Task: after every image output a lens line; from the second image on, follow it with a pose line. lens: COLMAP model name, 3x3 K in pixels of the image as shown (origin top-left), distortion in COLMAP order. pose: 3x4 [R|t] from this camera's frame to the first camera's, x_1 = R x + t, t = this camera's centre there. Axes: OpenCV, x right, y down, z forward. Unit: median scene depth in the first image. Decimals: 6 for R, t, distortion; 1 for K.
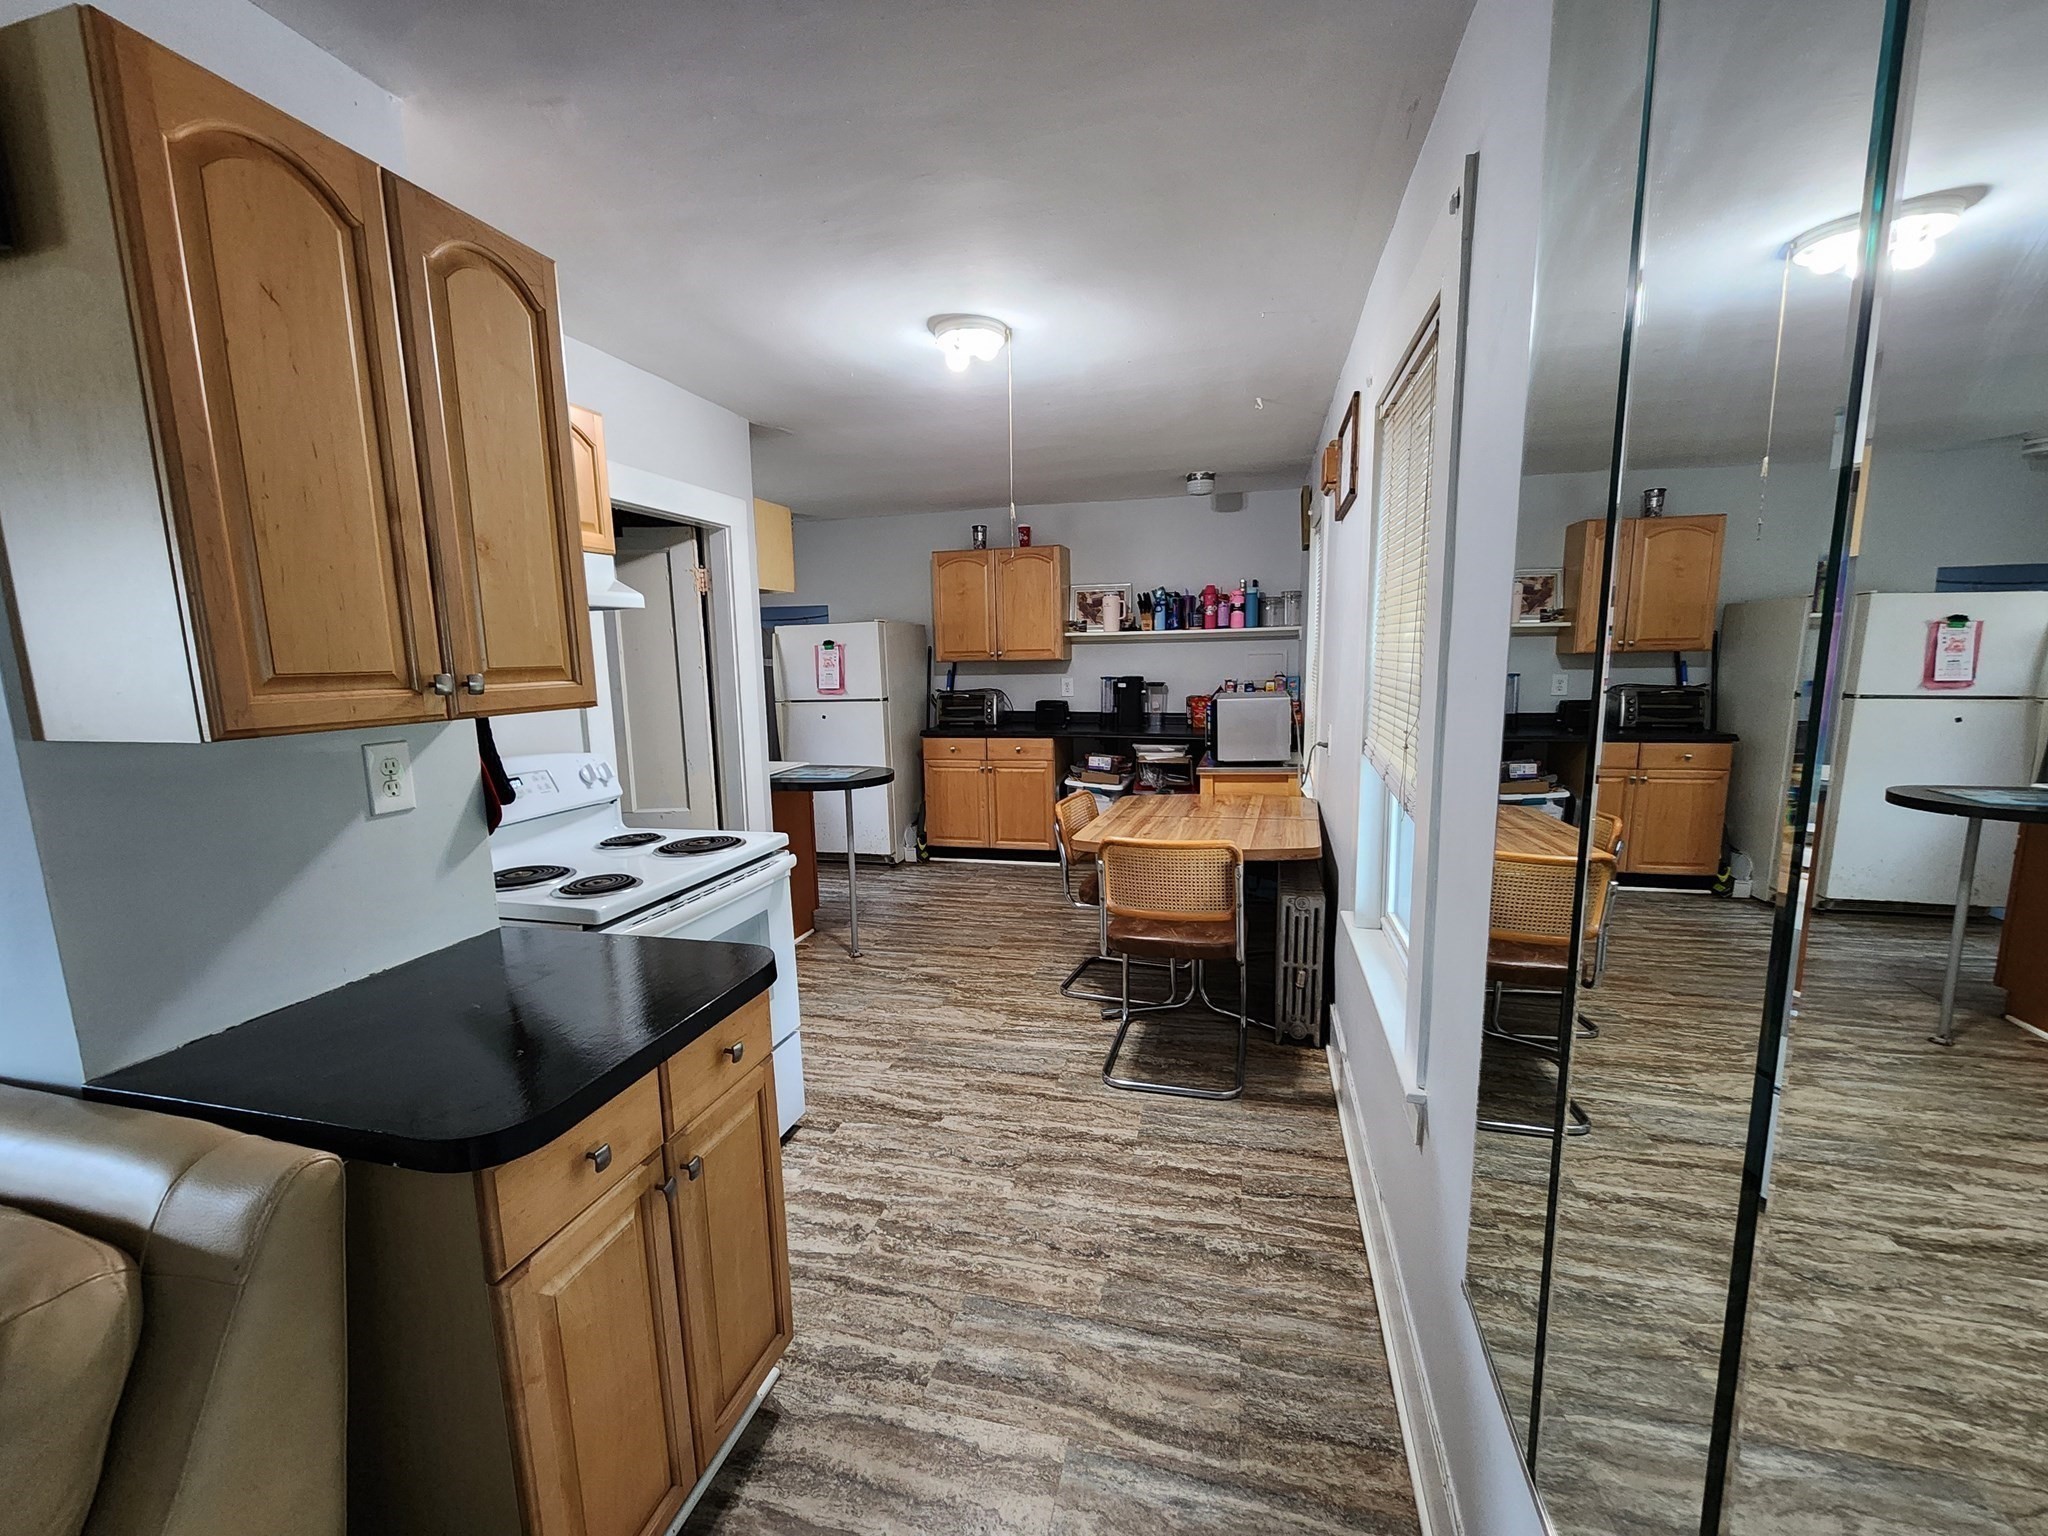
lens RADIAL K [[847.8, 0, 1029.0], [0, 847.8, 777.0], [0, 0, 1]] dist [0.002029, -0.000150]
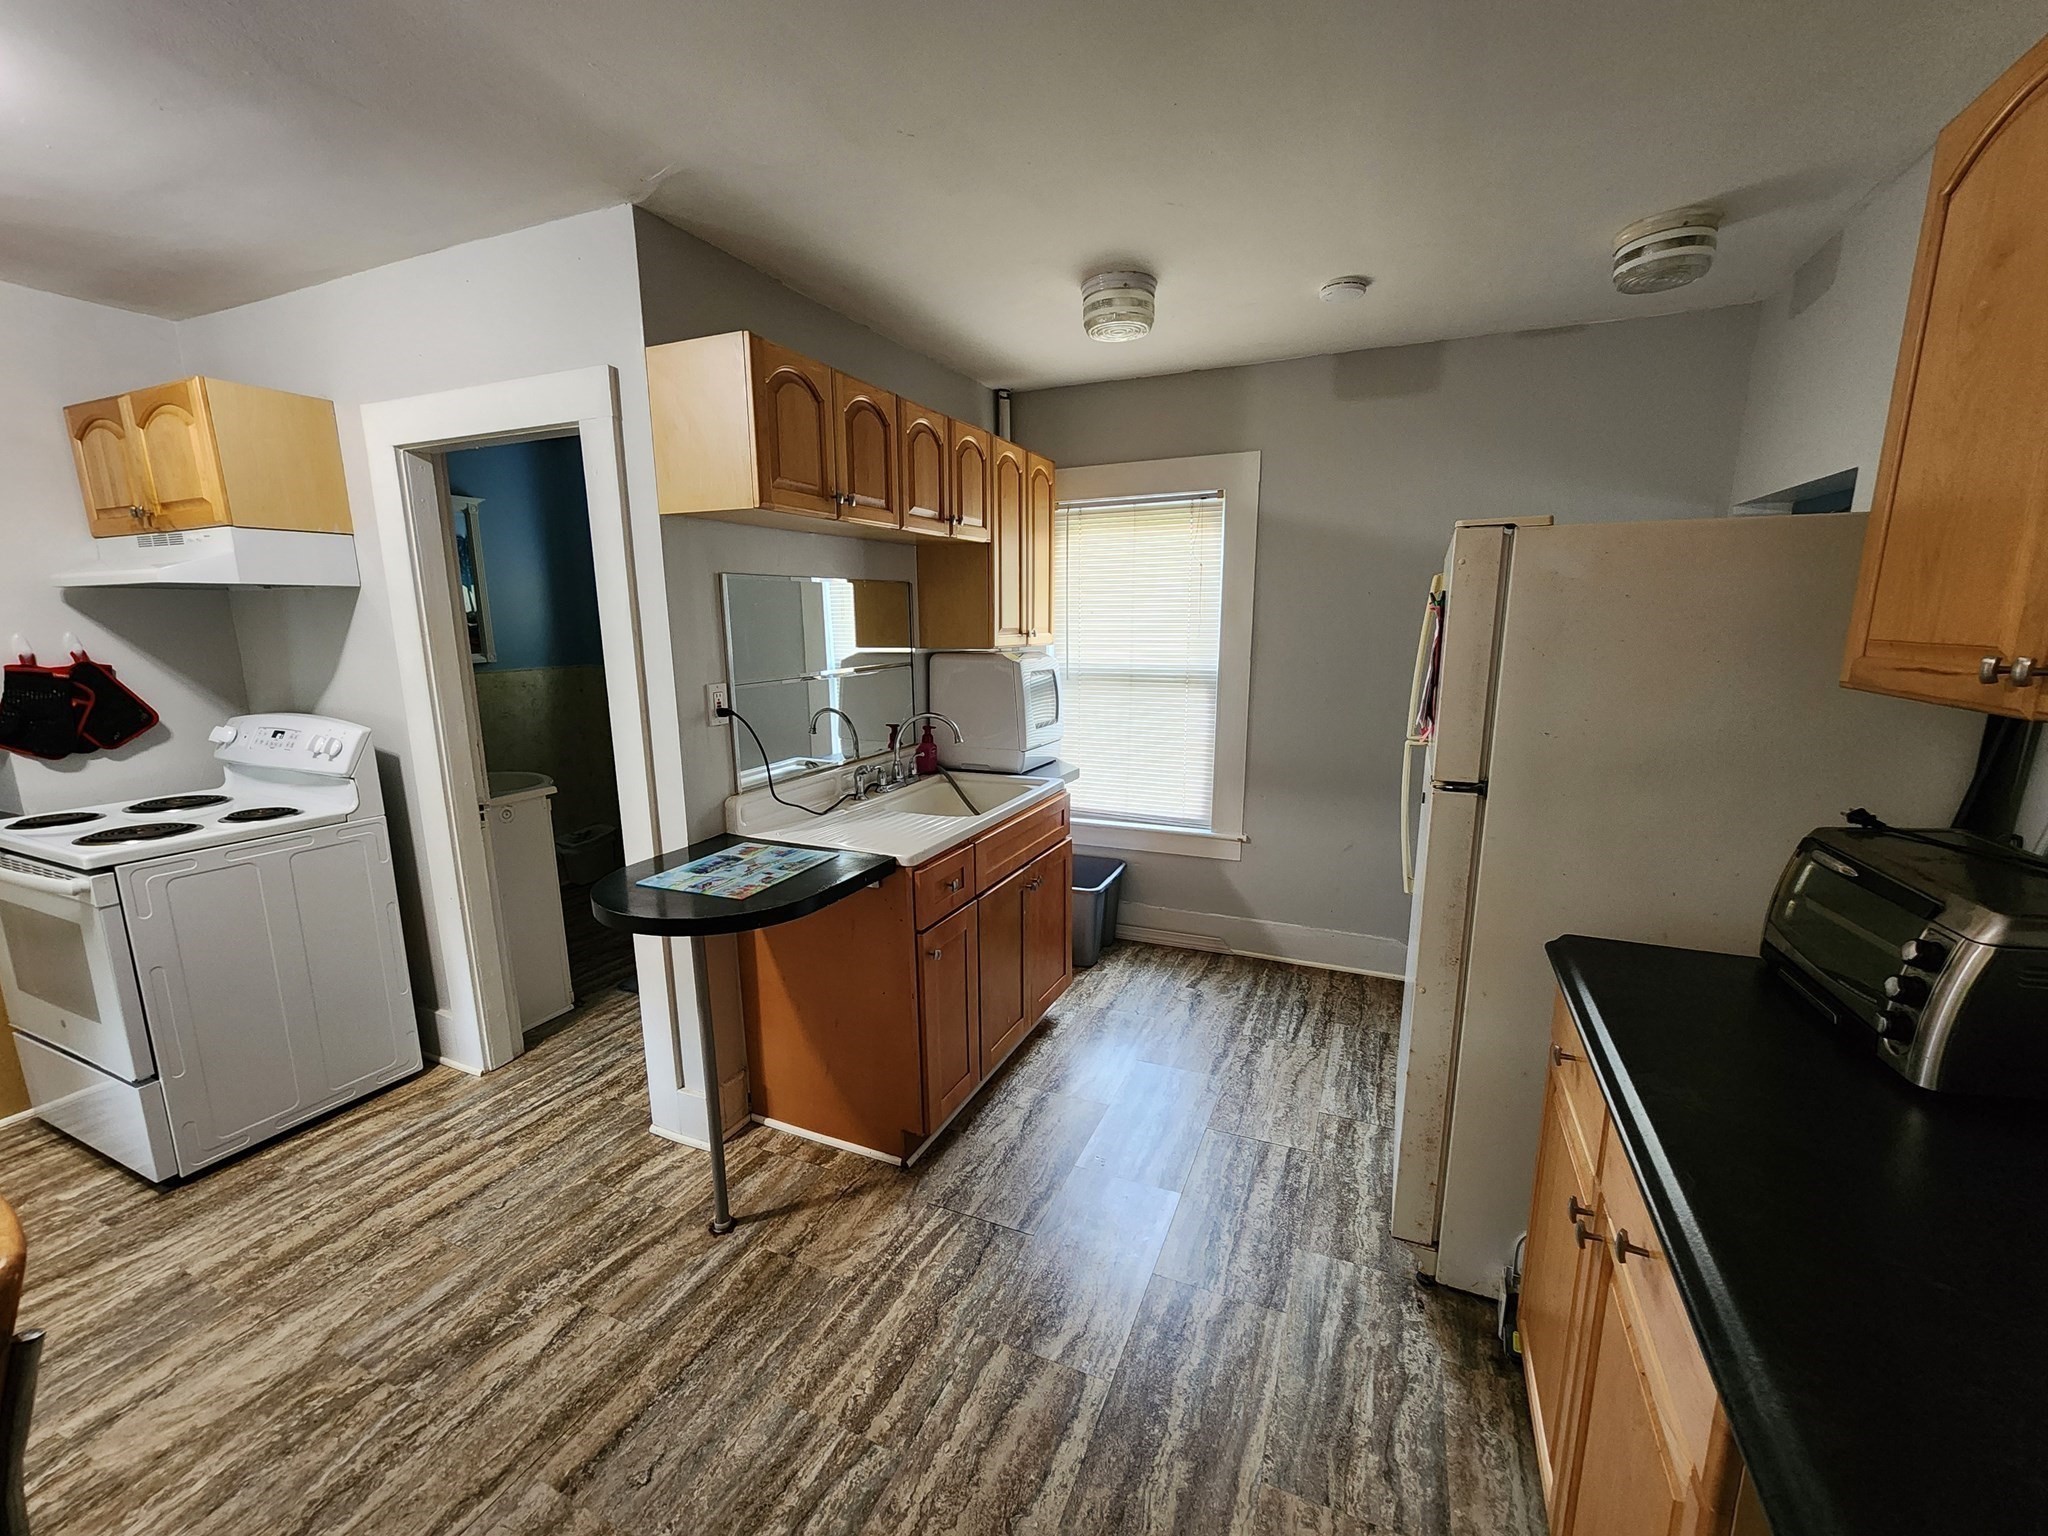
lens RADIAL K [[847.8, 0, 1023.2], [0, 847.8, 778.7], [0, 0, 1]] dist [0.002029, -0.000150]
pose [[-0.167640, 0.210610, -0.963089, 0.267887], [-0.137692, 0.962336, 0.234413, -0.257870], [0.976185, 0.171907, -0.132327, 1.581342]]
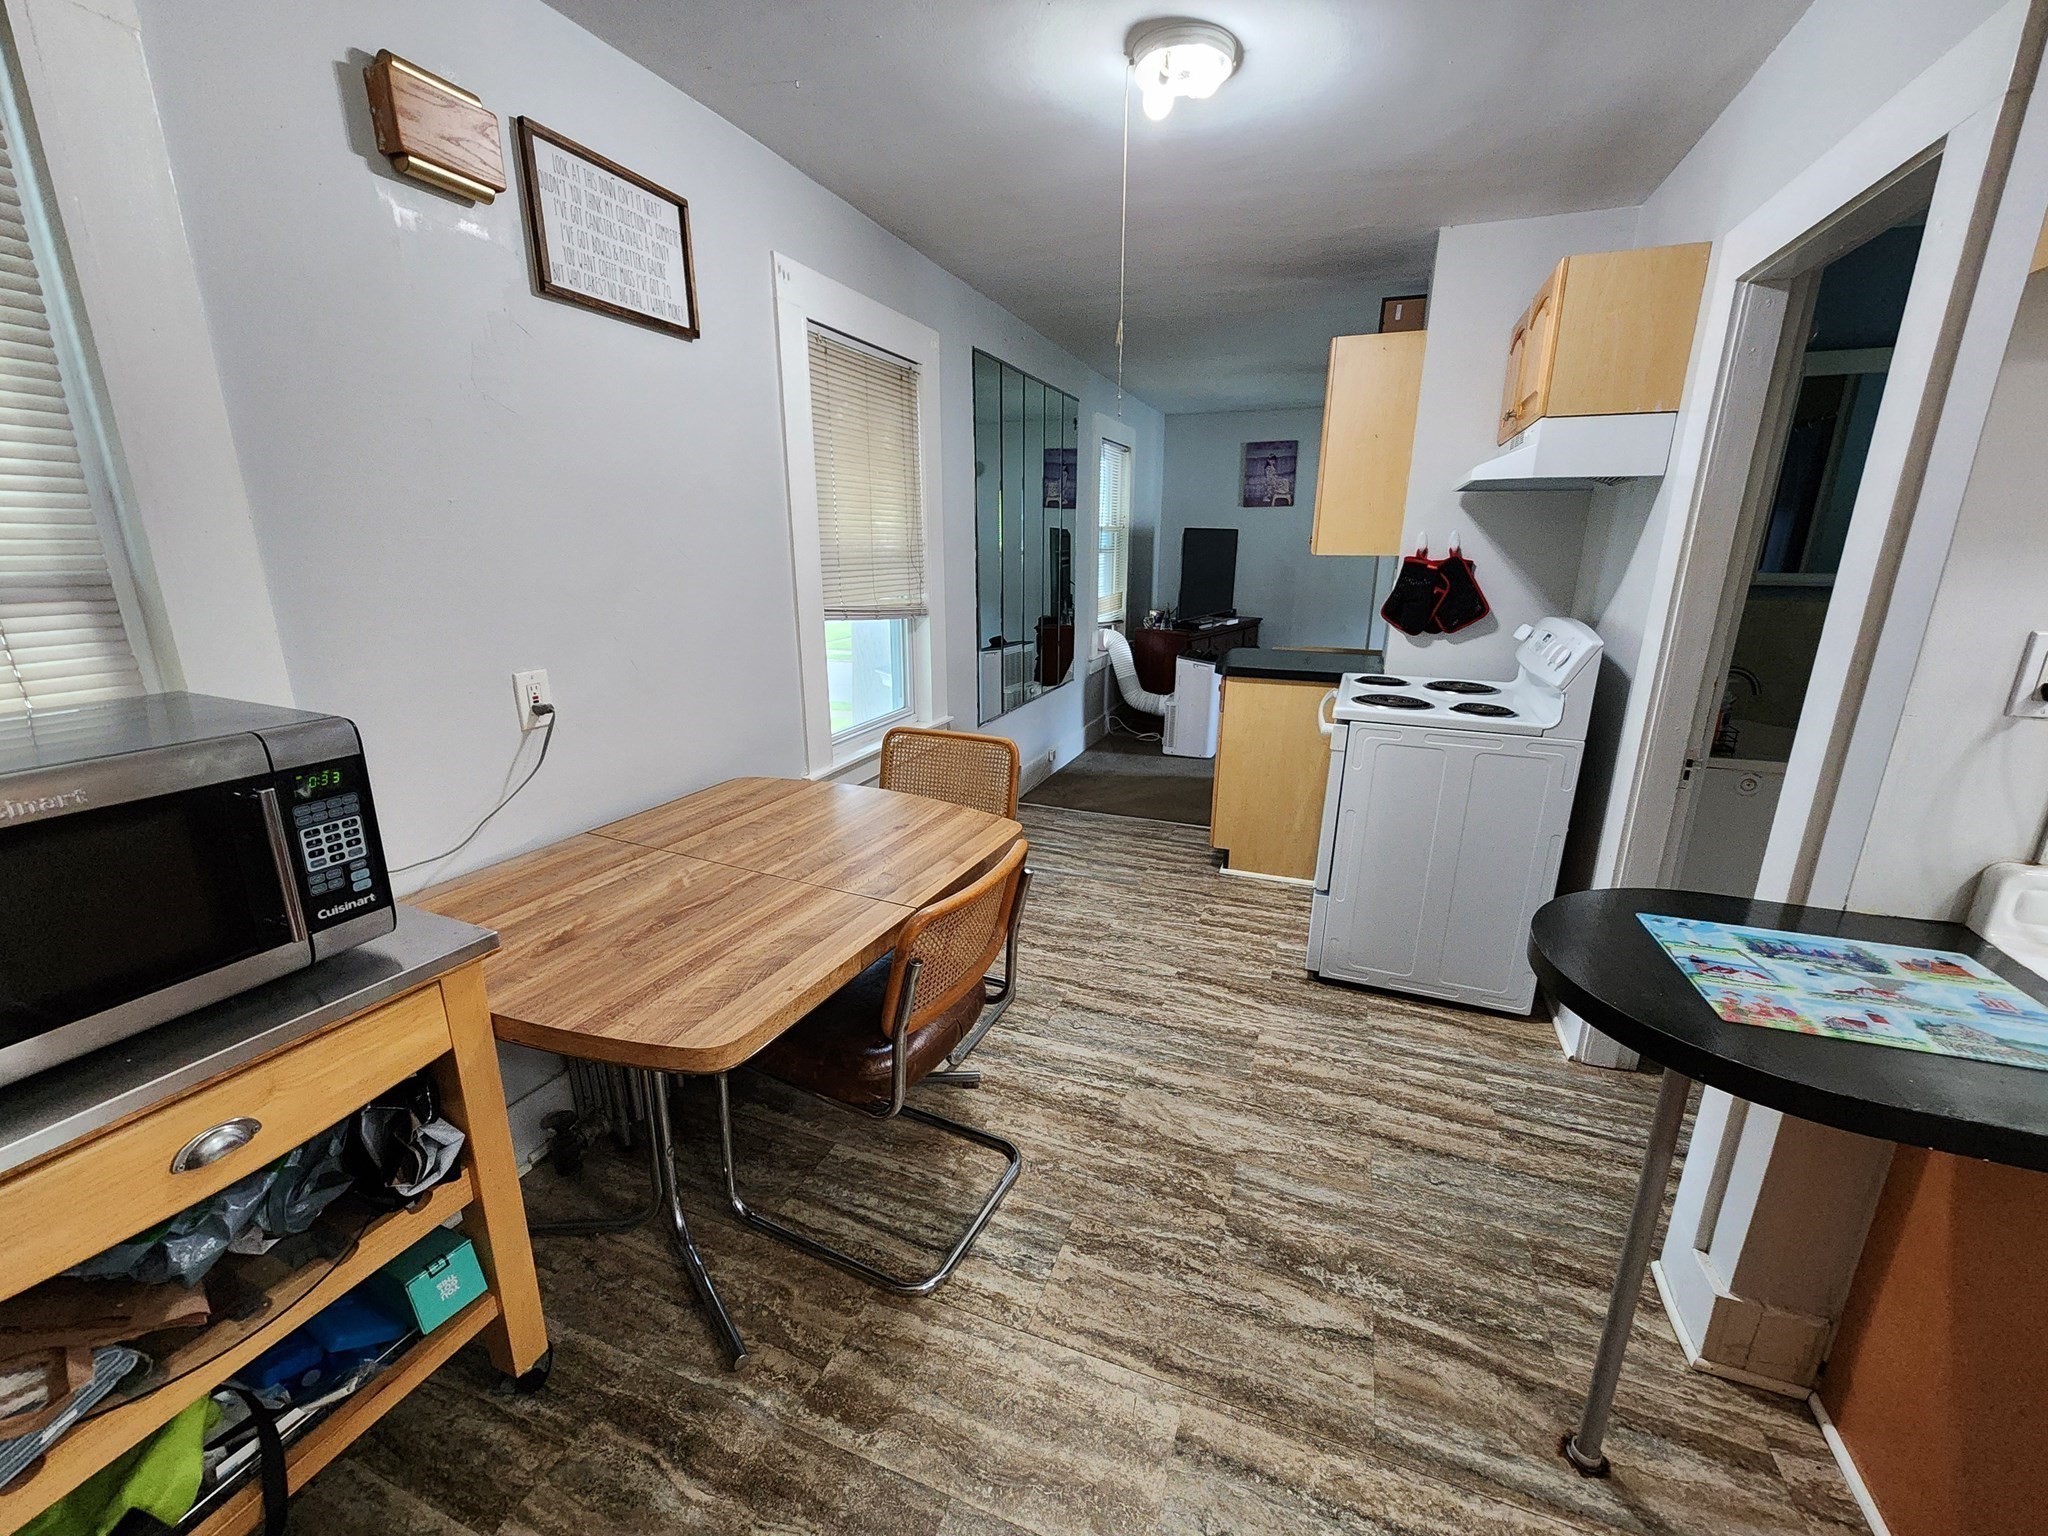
lens RADIAL K [[847.8, 0, 1025.1], [0, 847.8, 776.9], [0, 0, 1]] dist [0.002029, -0.000150]
pose [[-0.993020, -0.018281, 0.116519, -0.026993], [0.031259, 0.911793, 0.409459, -0.232271], [-0.113726, 0.410243, -0.904857, 1.605782]]
